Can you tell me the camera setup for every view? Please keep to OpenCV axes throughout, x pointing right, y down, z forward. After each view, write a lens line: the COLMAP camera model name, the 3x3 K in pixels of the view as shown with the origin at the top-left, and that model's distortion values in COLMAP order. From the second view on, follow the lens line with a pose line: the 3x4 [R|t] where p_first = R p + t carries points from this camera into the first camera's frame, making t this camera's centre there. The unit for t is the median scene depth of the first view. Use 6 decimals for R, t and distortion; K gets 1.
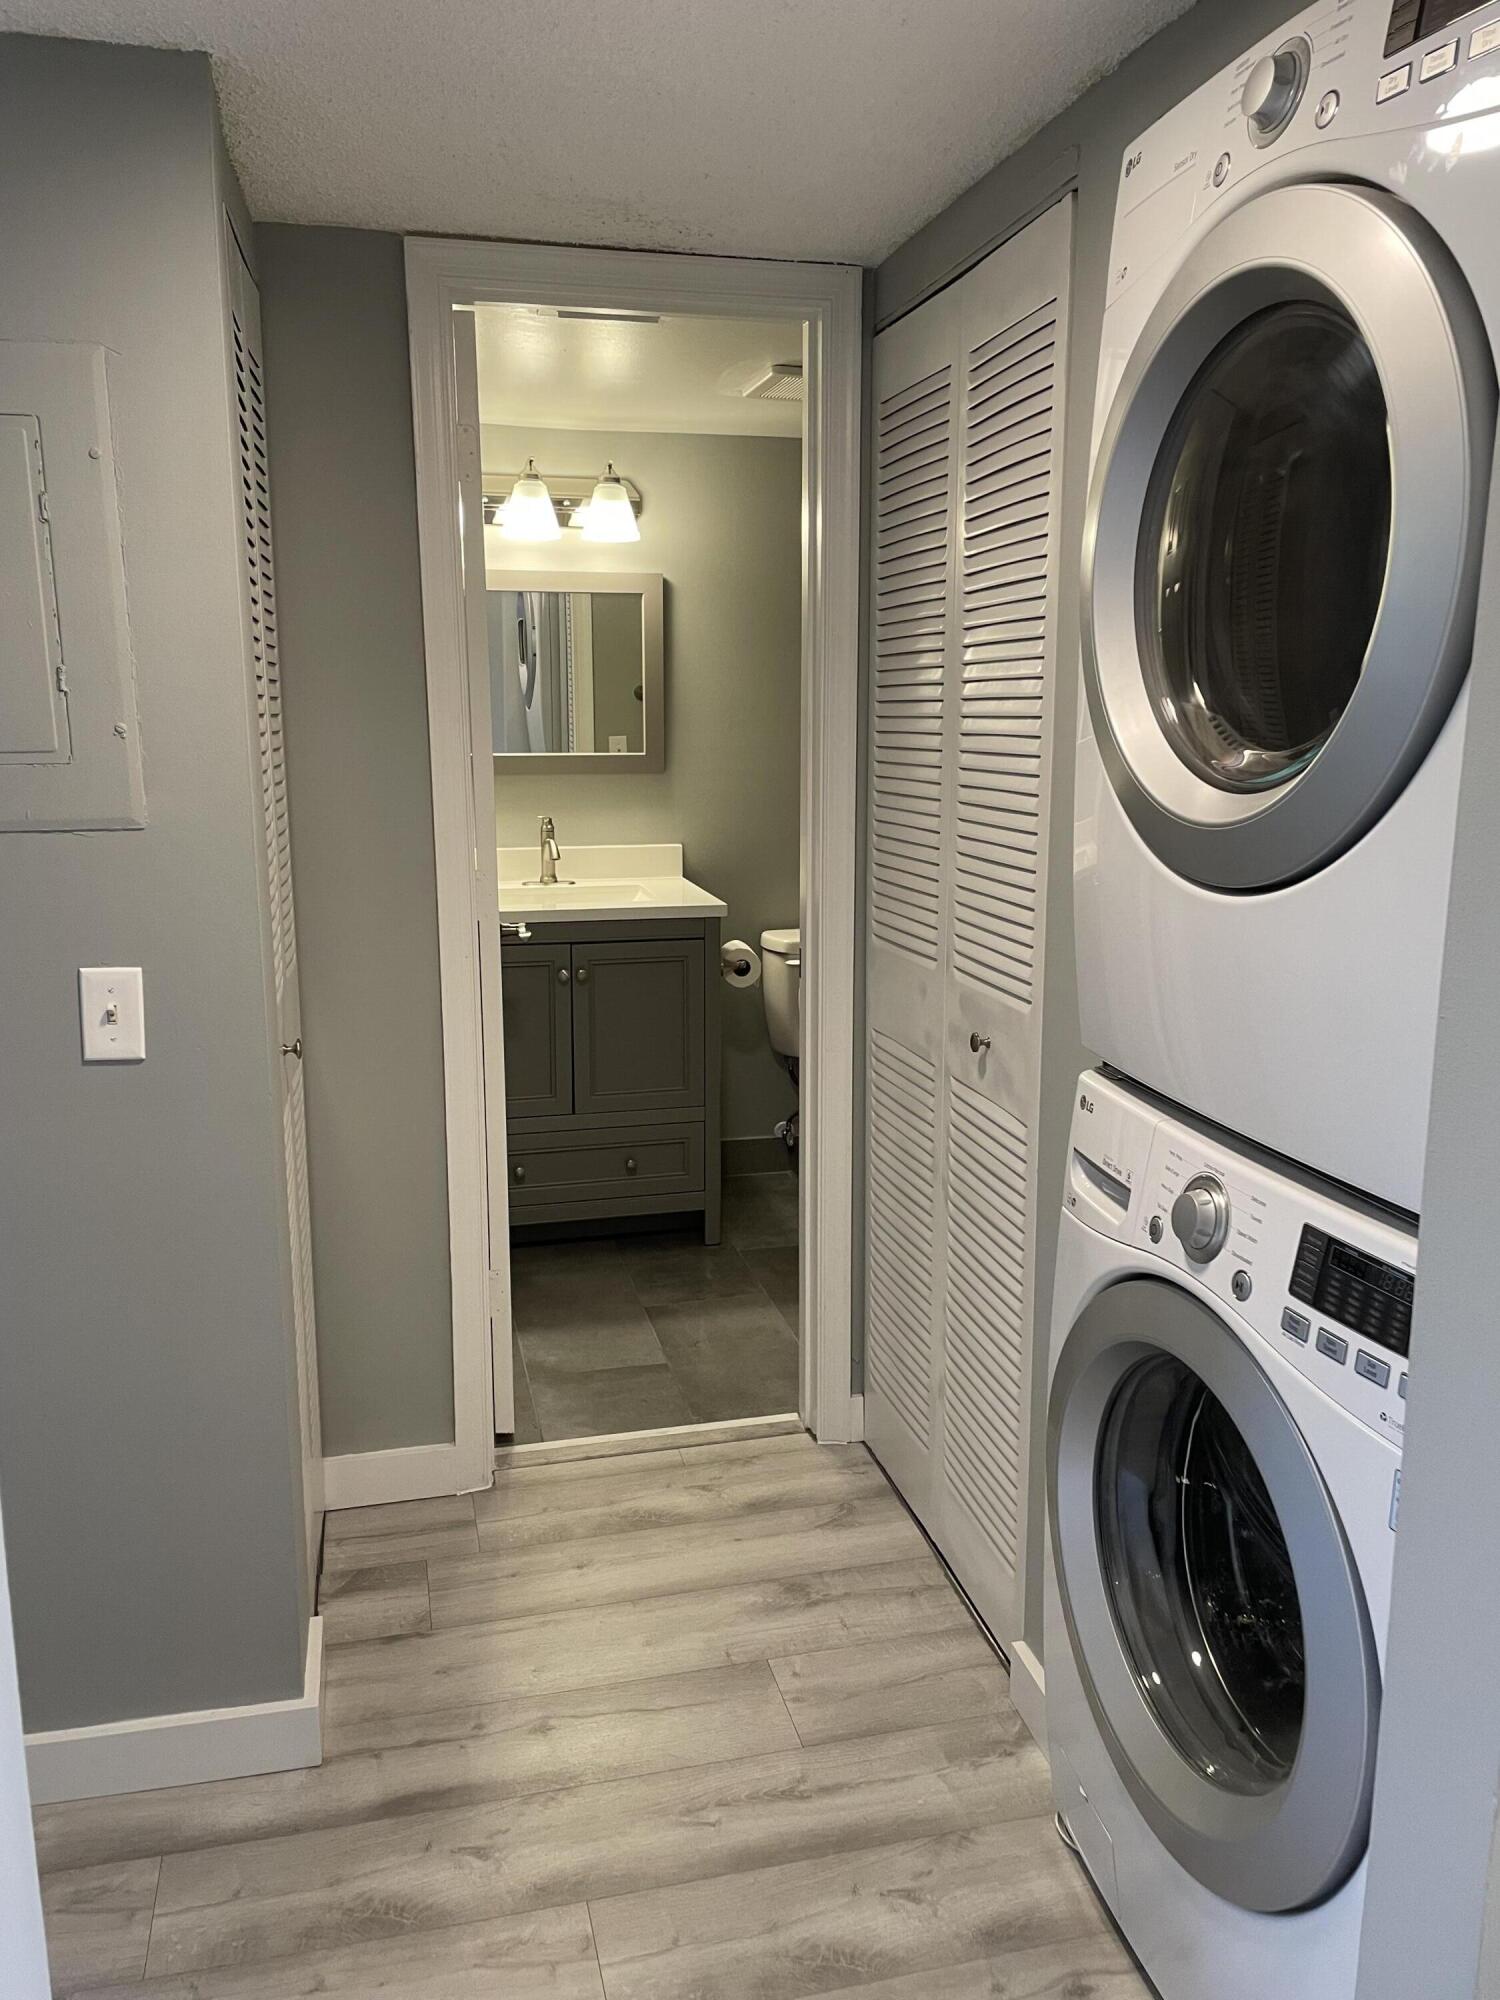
lens RADIAL K [[1527.1, 0, 751.6], [0, 1527.1, 1037.7], [0, 0, 1]] dist [-0.000126, -0.000676]
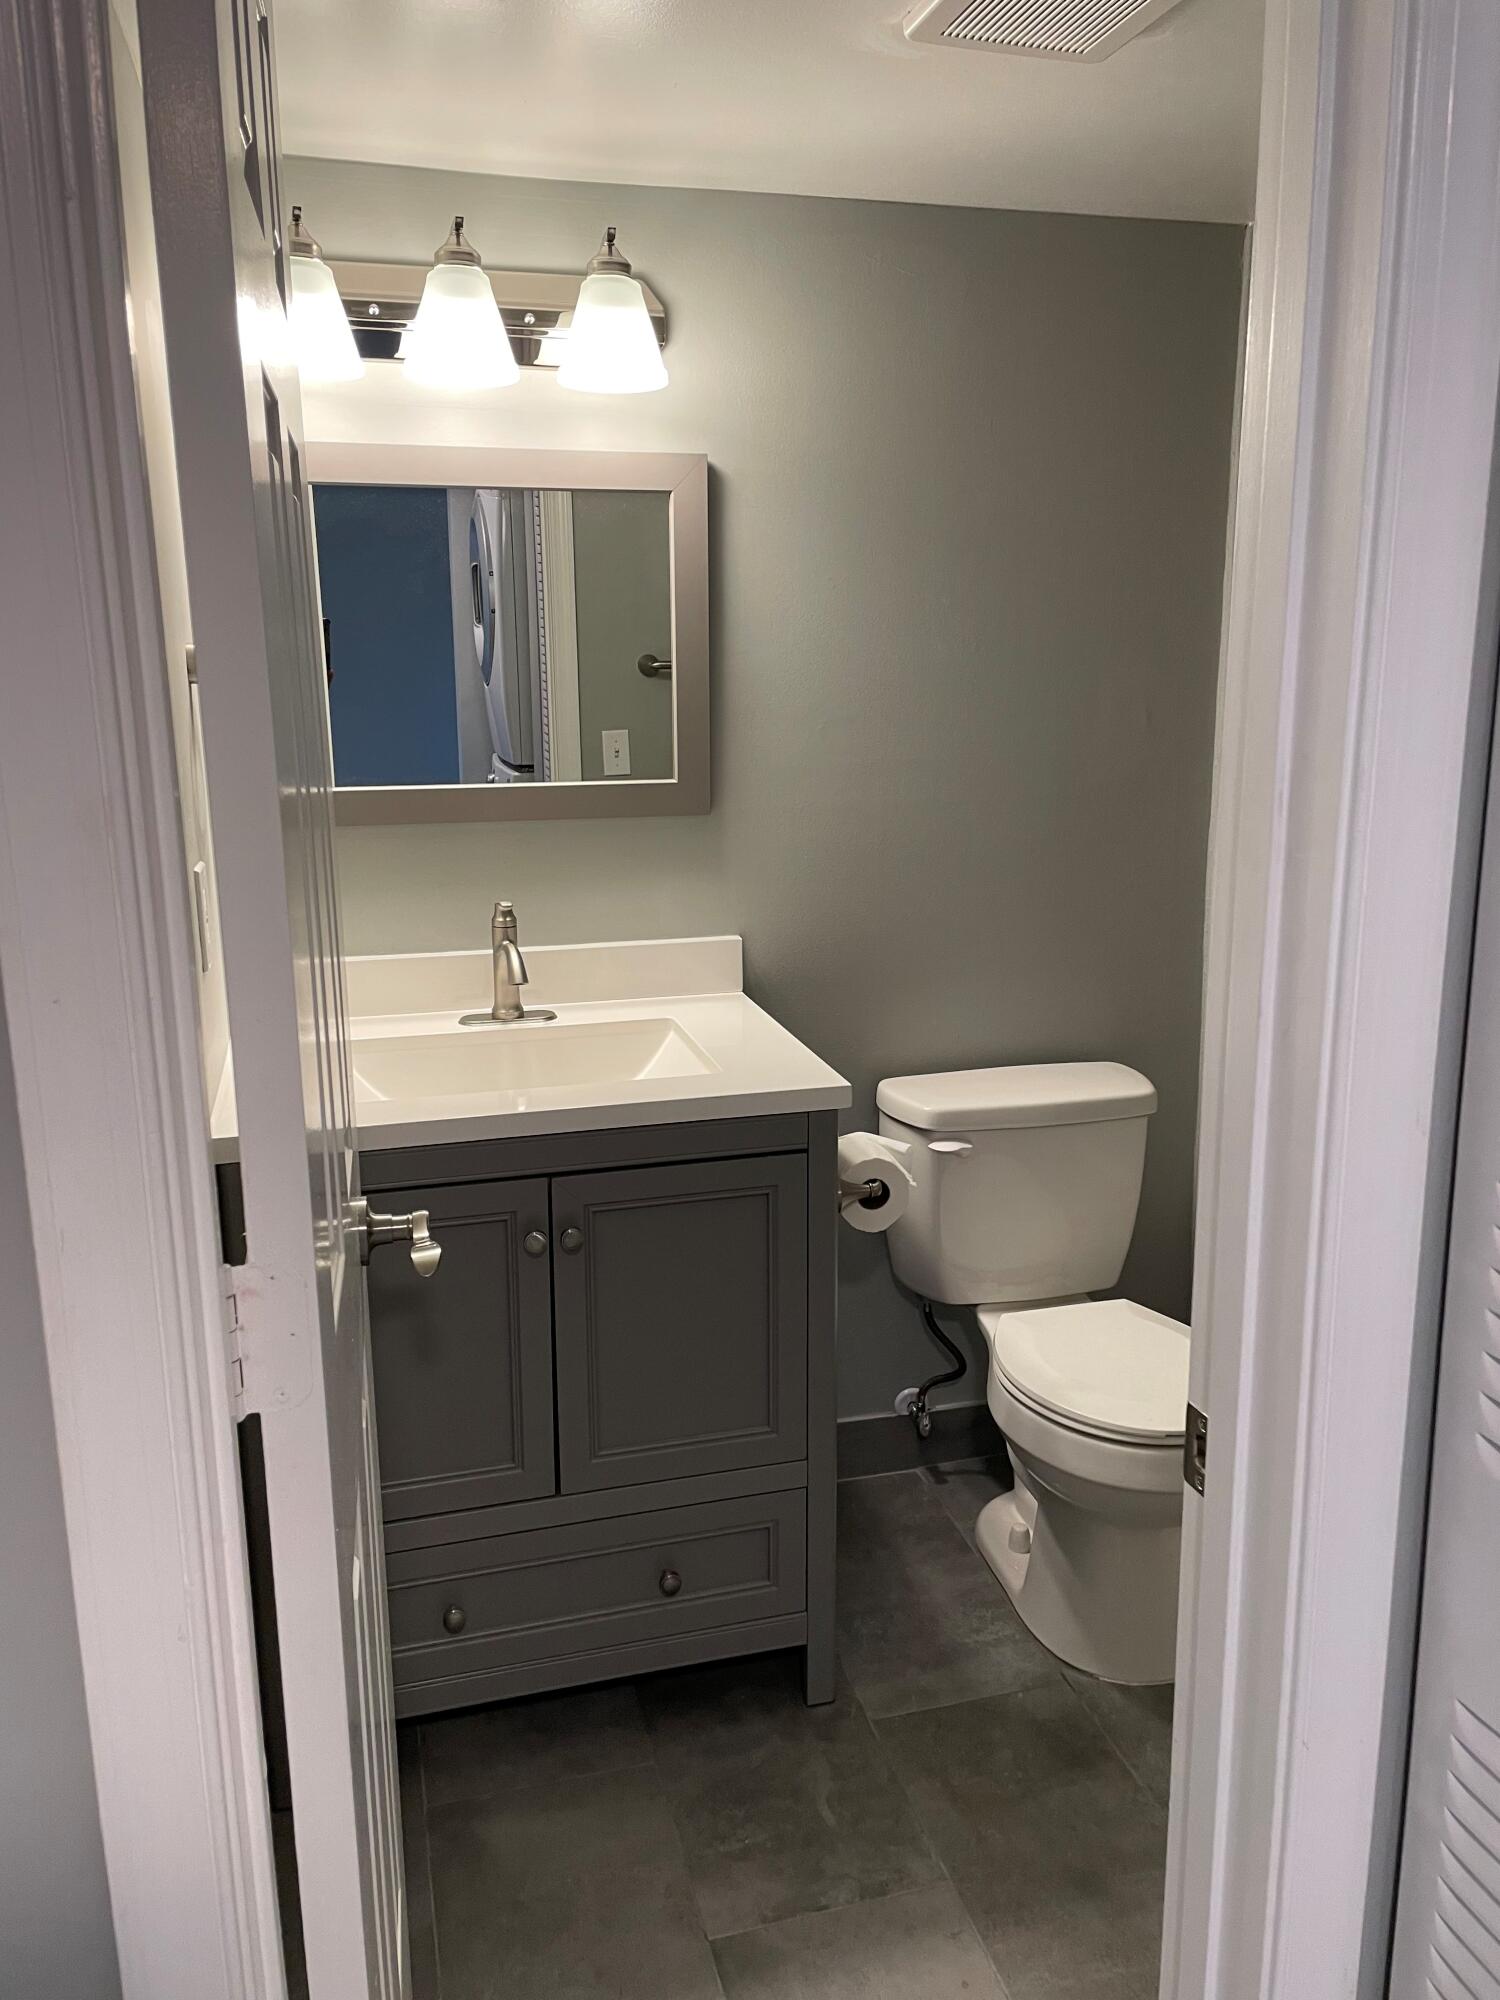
lens RADIAL K [[1500.9, 0, 750.0], [0, 1500.9, 1000.0], [0, 0, 1]] dist [0.008972, 0.000848]
pose [[0.999813, -0.012832, 0.014475, -0.054267], [0.012755, 0.999904, 0.005403, -0.112874], [-0.014543, -0.005218, 0.999881, 0.467710]]
